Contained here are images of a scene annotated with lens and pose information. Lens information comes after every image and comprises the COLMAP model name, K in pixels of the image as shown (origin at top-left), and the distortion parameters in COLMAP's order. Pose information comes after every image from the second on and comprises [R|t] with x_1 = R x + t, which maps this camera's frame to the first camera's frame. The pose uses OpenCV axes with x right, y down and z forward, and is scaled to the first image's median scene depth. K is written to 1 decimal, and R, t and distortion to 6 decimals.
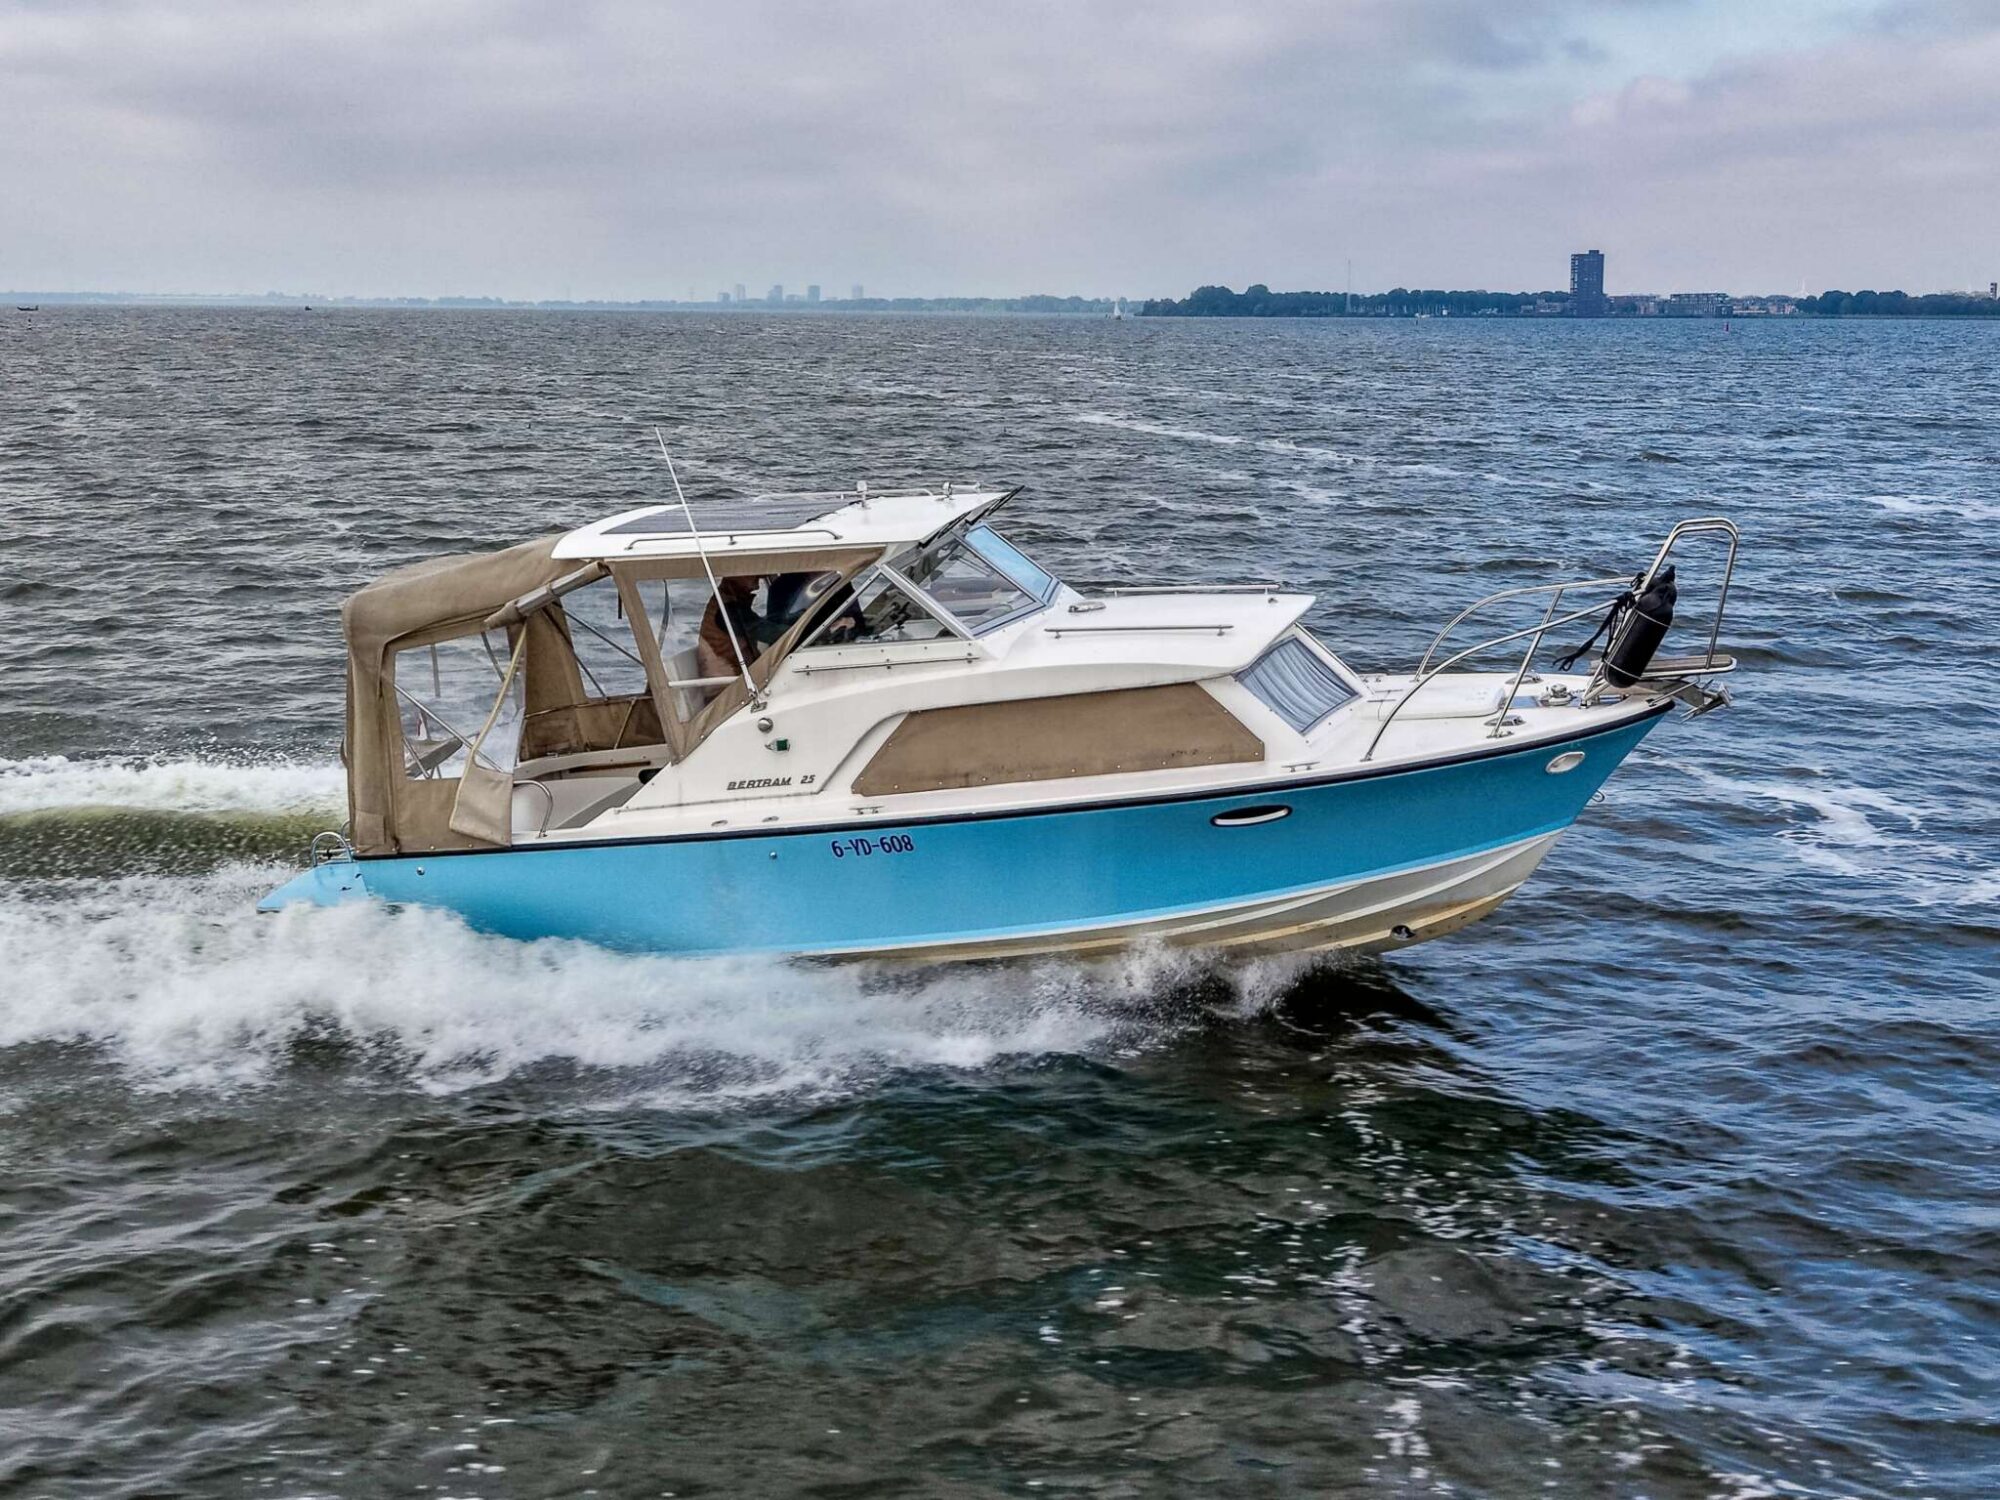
lens RADIAL K [[1464.3, 0, 1000.0], [0, 1464.3, 750.0], [0, 0, 1]] dist [0.064604, -0.000607]
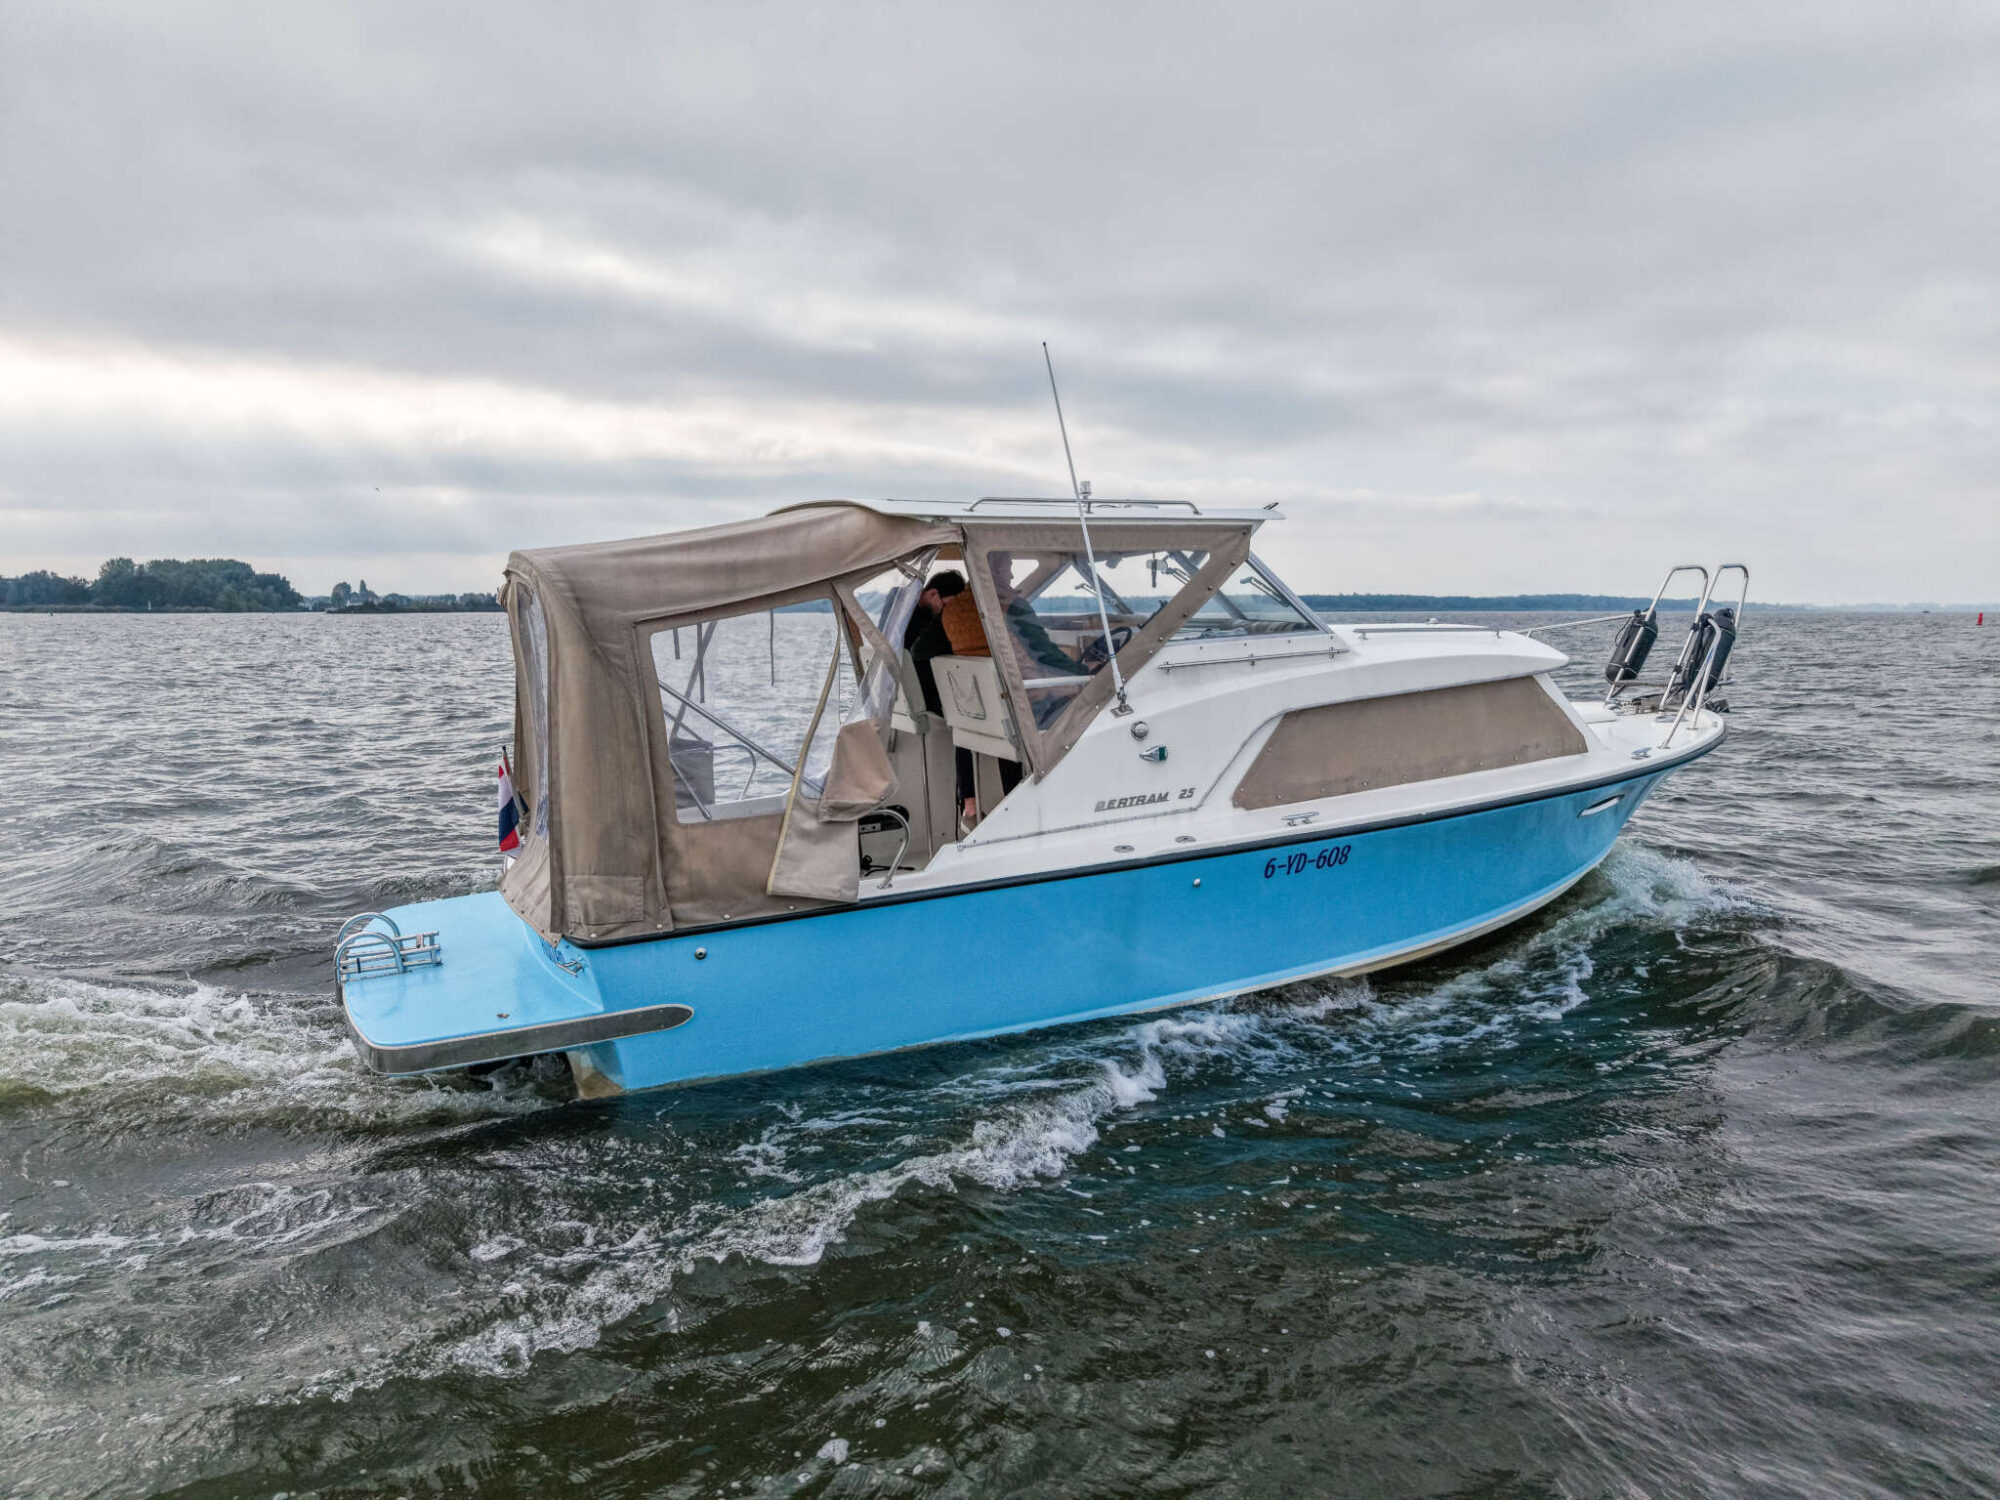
lens RADIAL K [[1464.3, 0, 1000.0], [0, 1464.3, 750.0], [0, 0, 1]] dist [0.064604, -0.000607]
pose [[0.814896, -0.022587, 0.579167, -0.708174], [0.054942, 0.997751, -0.038392, 0.021499], [-0.576997, 0.063106, 0.814304, 0.365221]]
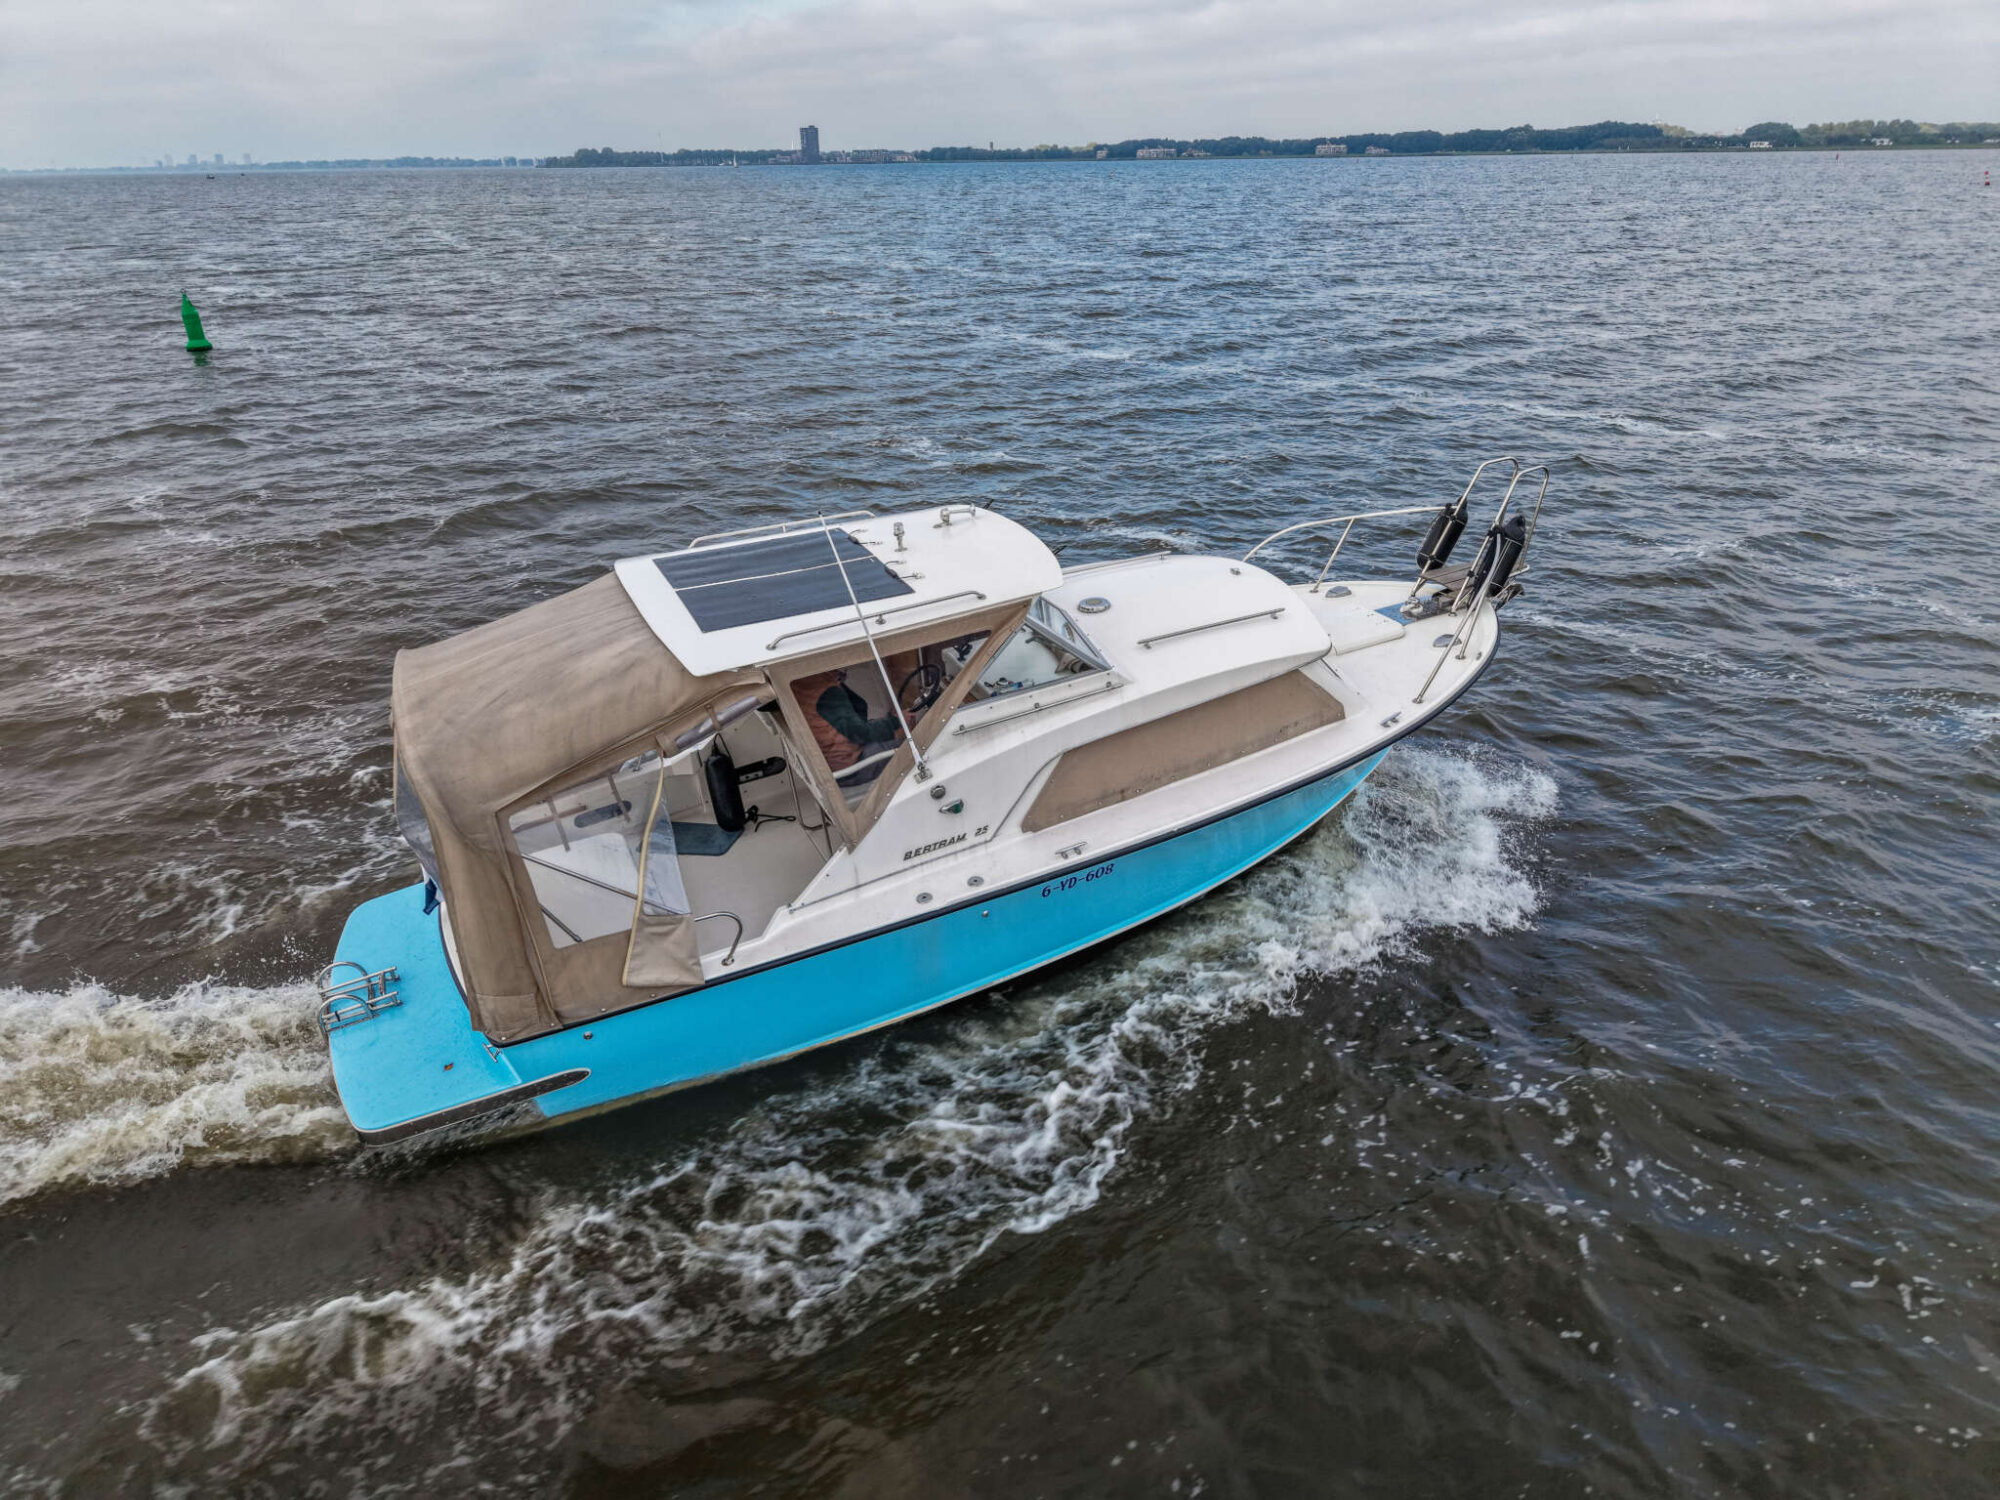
lens RADIAL K [[1464.3, 0, 1000.0], [0, 1464.3, 750.0], [0, 0, 1]] dist [0.064604, -0.000607]
pose [[0.821702, -0.255998, 0.509187, -0.632876], [0.103803, 0.945721, 0.307955, -0.352541], [-0.560385, -0.200192, 0.803674, 0.165546]]
